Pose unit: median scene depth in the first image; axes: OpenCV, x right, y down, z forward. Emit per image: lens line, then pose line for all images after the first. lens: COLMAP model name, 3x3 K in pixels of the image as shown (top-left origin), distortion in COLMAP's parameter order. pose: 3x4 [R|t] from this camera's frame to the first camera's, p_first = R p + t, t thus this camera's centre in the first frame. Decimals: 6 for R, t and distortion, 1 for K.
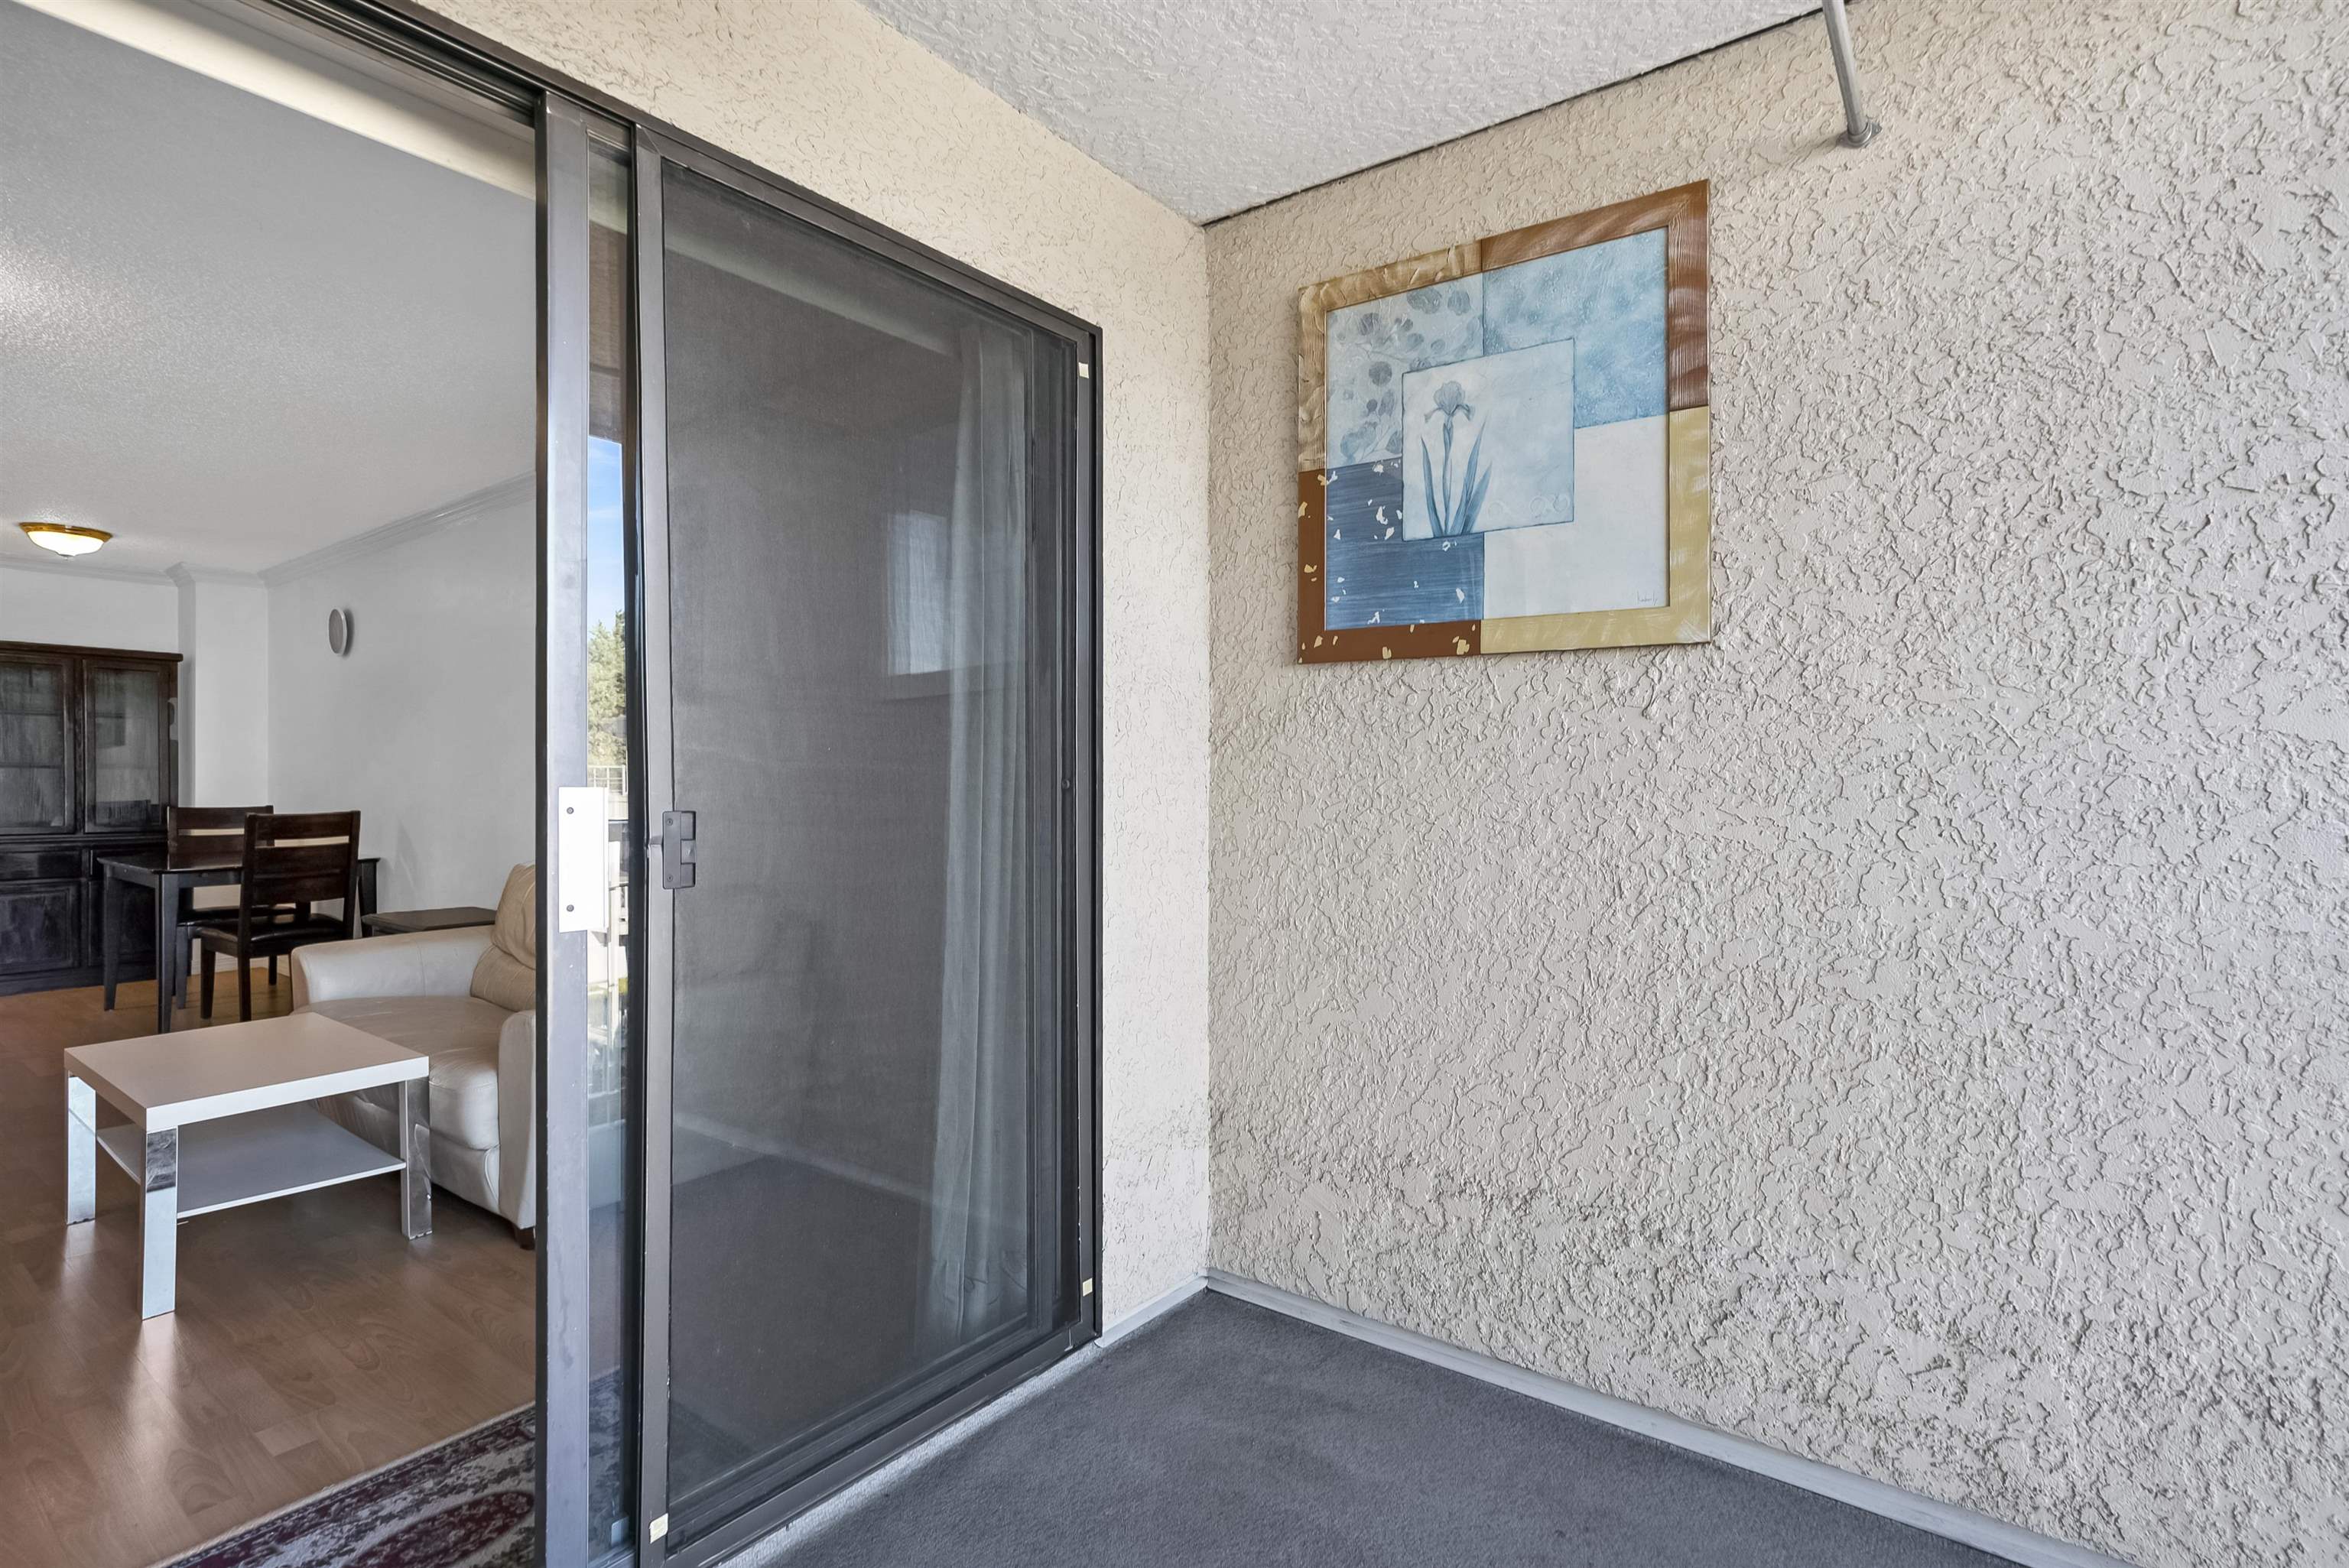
lens RADIAL K [[1110.0, 0, 1171.3], [0, 1110.0, 771.1], [0, 0, 1]] dist [-0.054164, 0.022868]
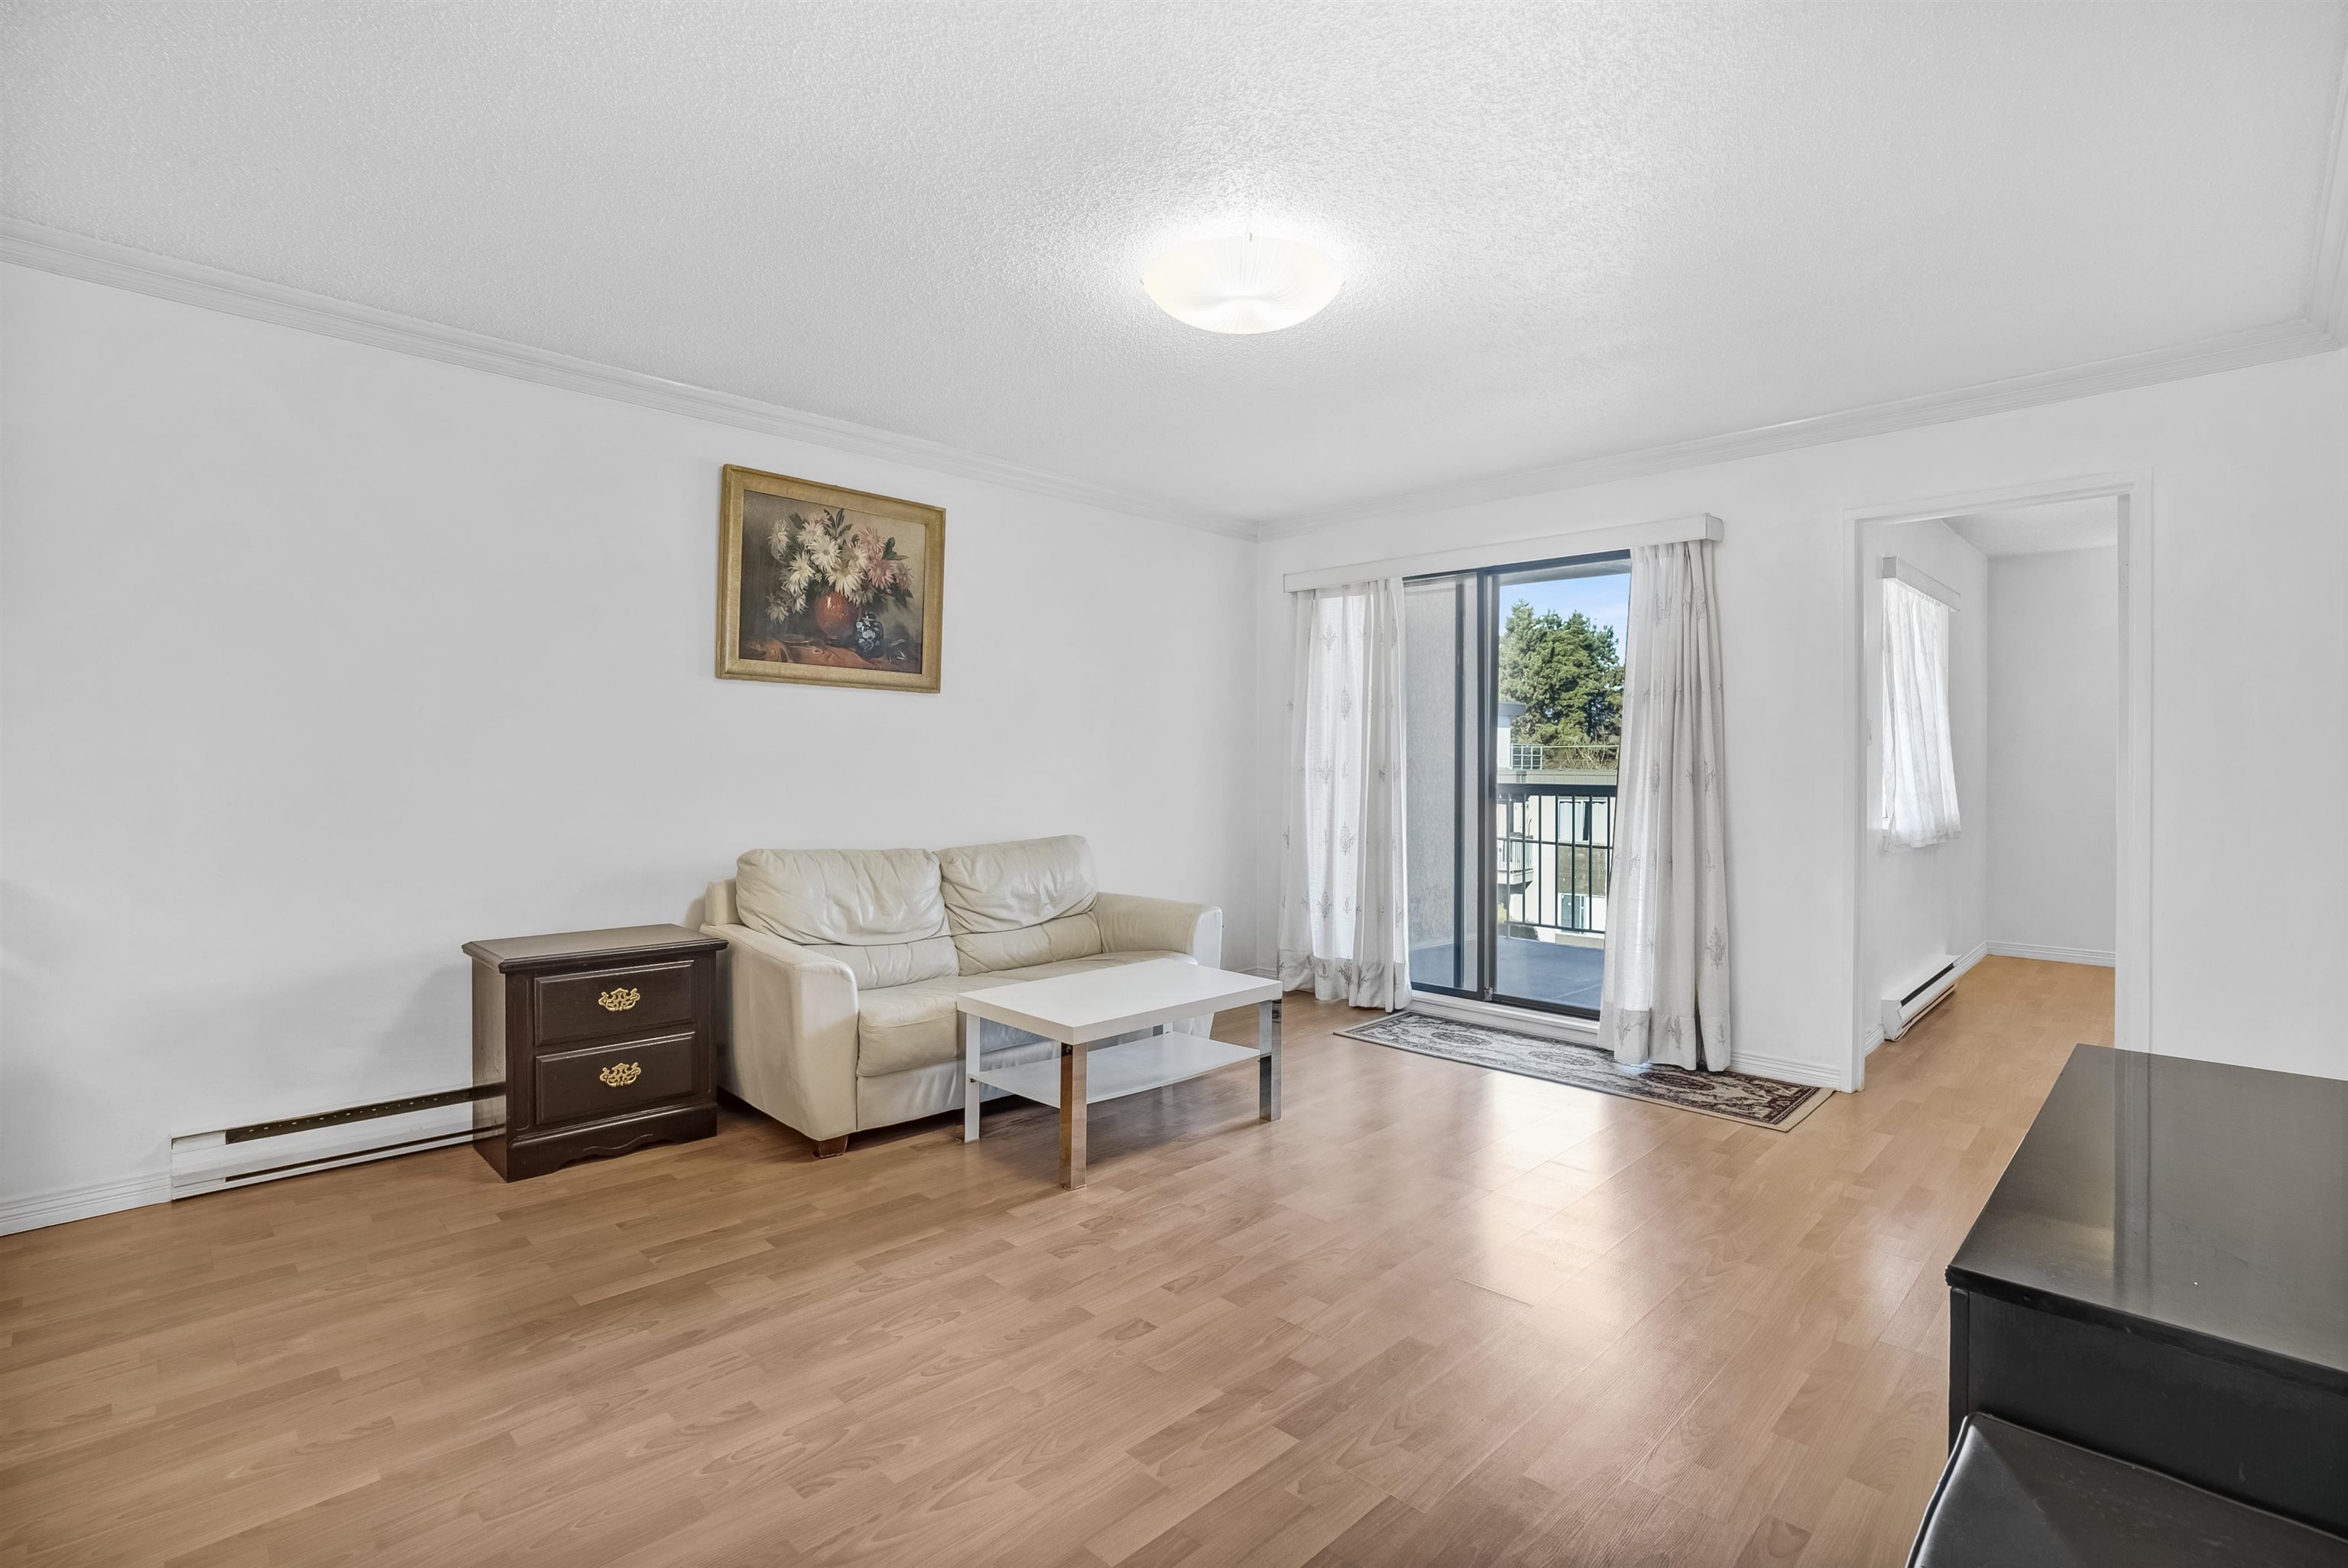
lens RADIAL K [[1109.5, 0, 1157.1], [0, 1109.5, 781.9], [0, 0, 1]] dist [-0.054164, 0.022868]
pose [[0.159554, -0.015302, 0.987071, -0.987278], [-0.012840, 0.999763, 0.017575, 0.003727], [-0.987106, -0.015478, 0.159319, 0.363868]]
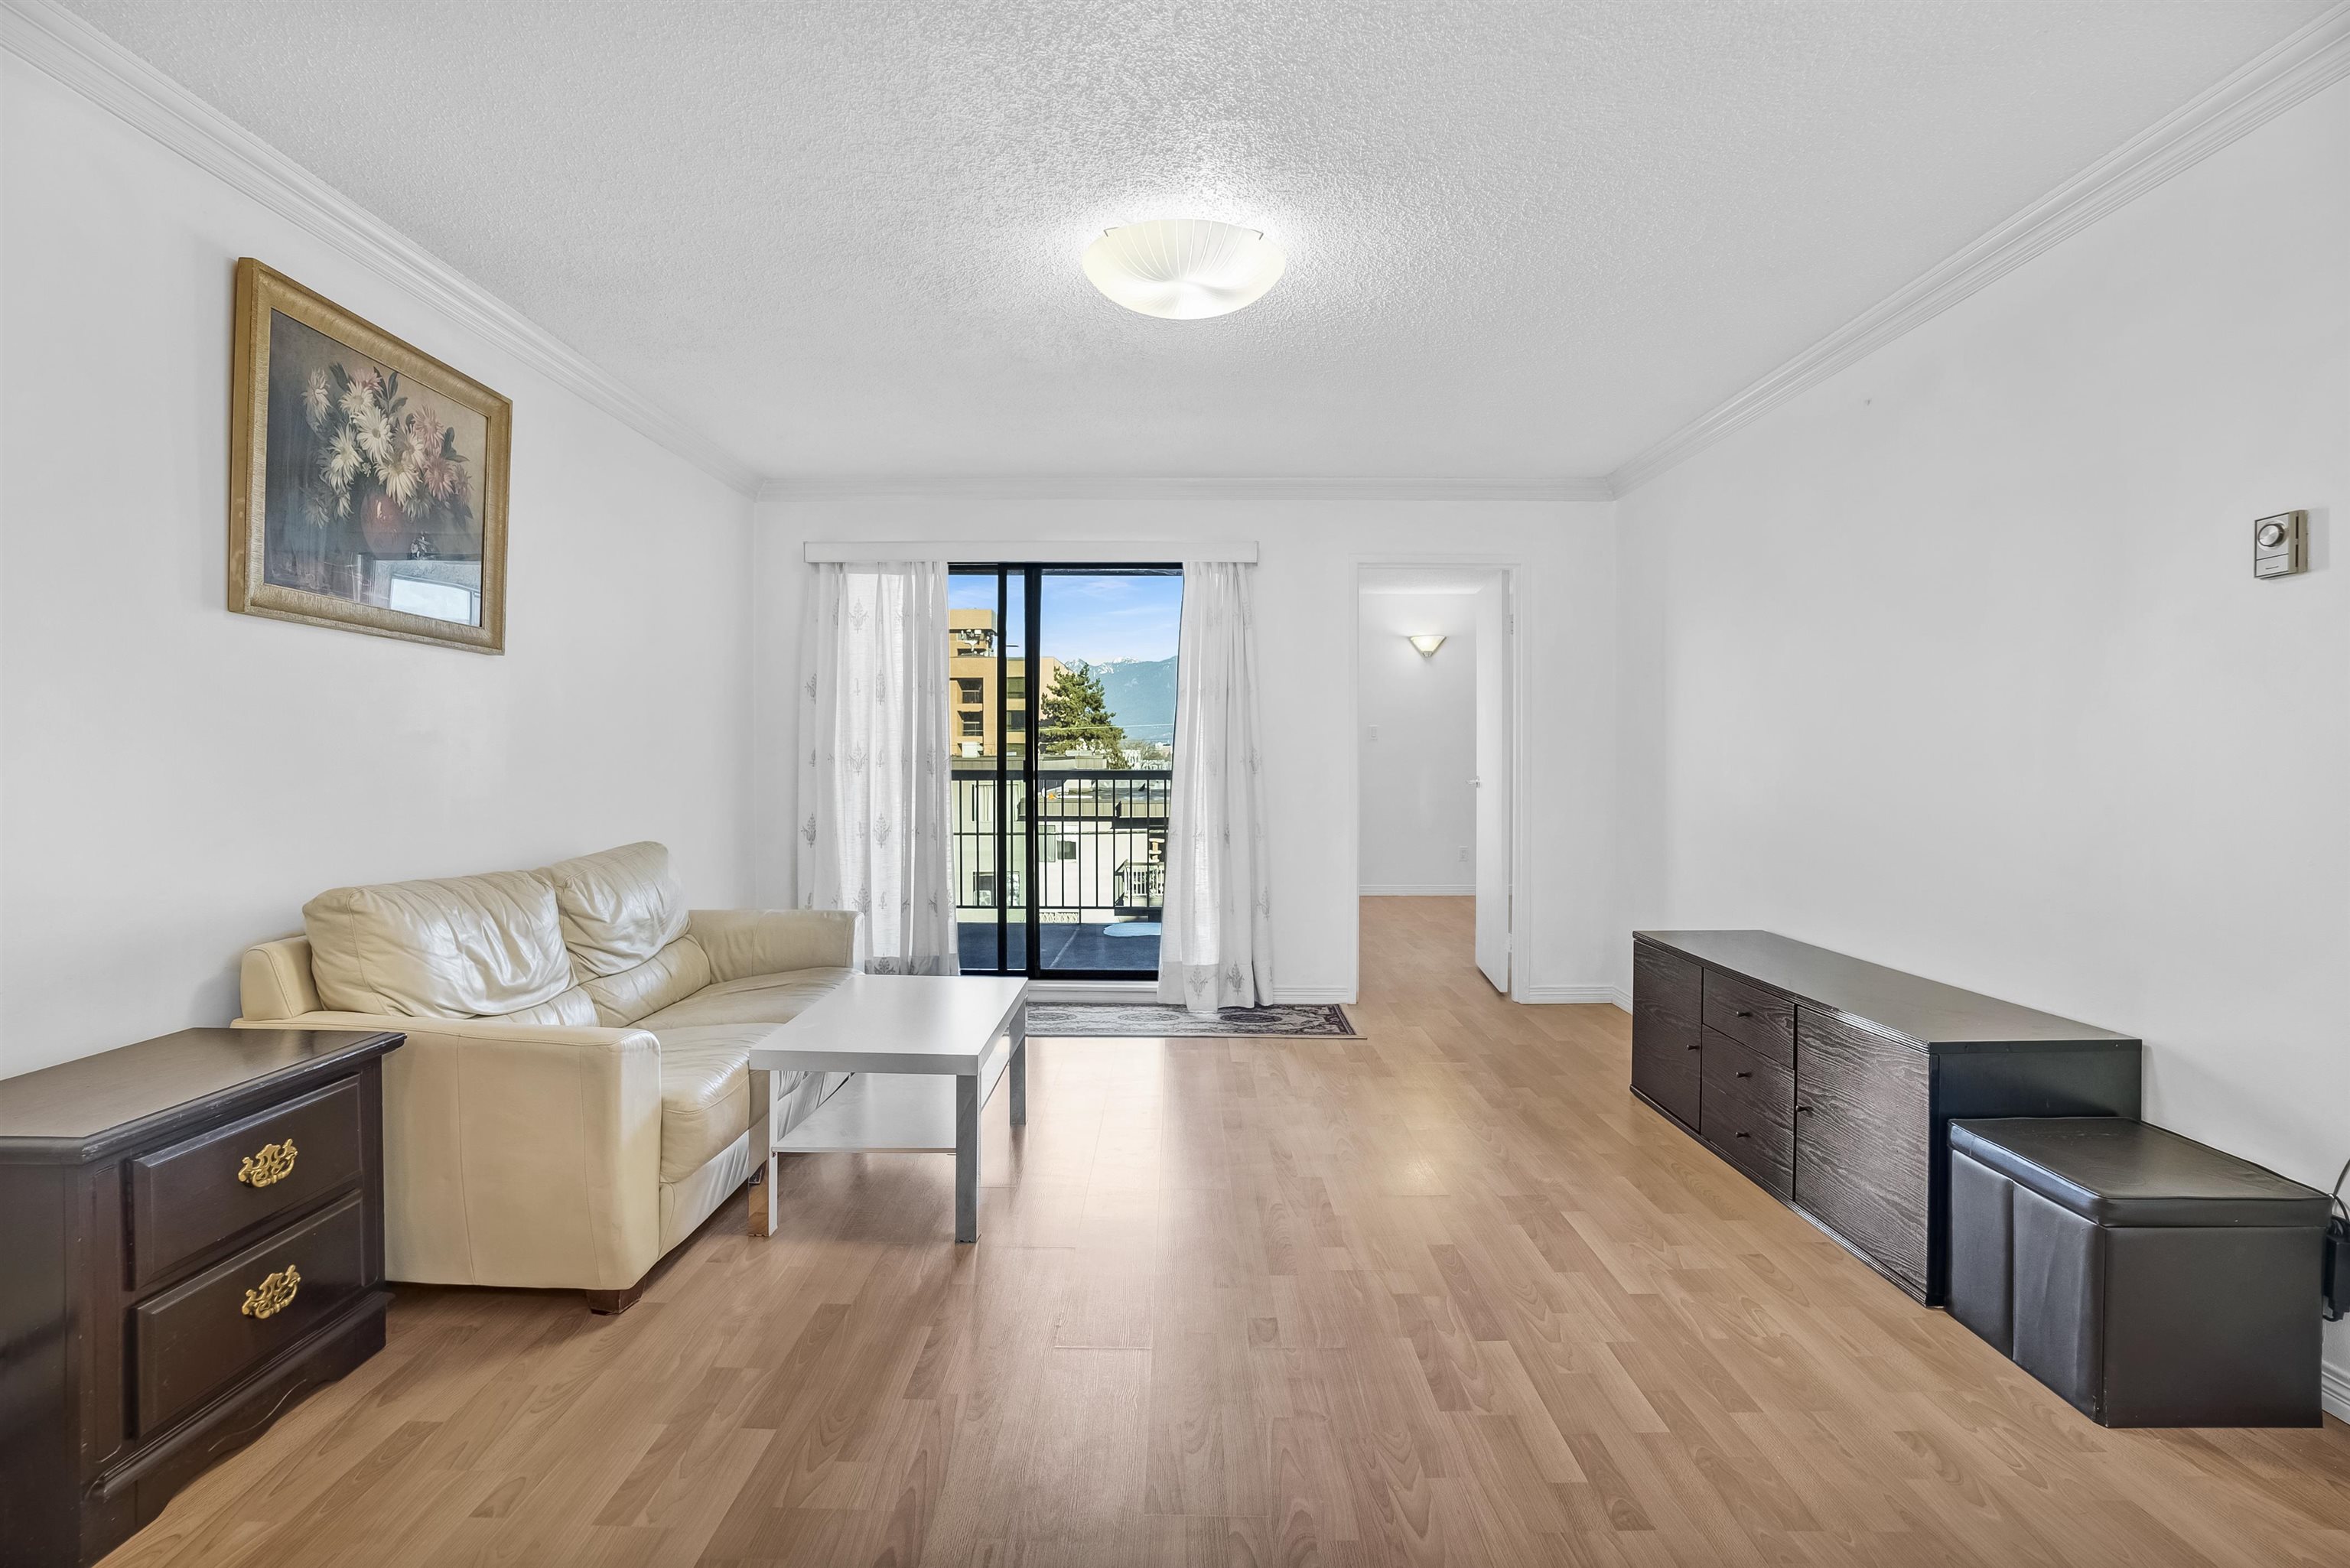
lens RADIAL K [[1110.5, 0, 1169.3], [0, 1110.5, 787.5], [0, 0, 1]] dist [-0.054164, 0.022868]
pose [[-0.583223, -0.023664, 0.811967, -0.894785], [-0.007069, 0.999686, 0.024058, 0.007983], [-0.812281, 0.008291, -0.583207, 0.675164]]
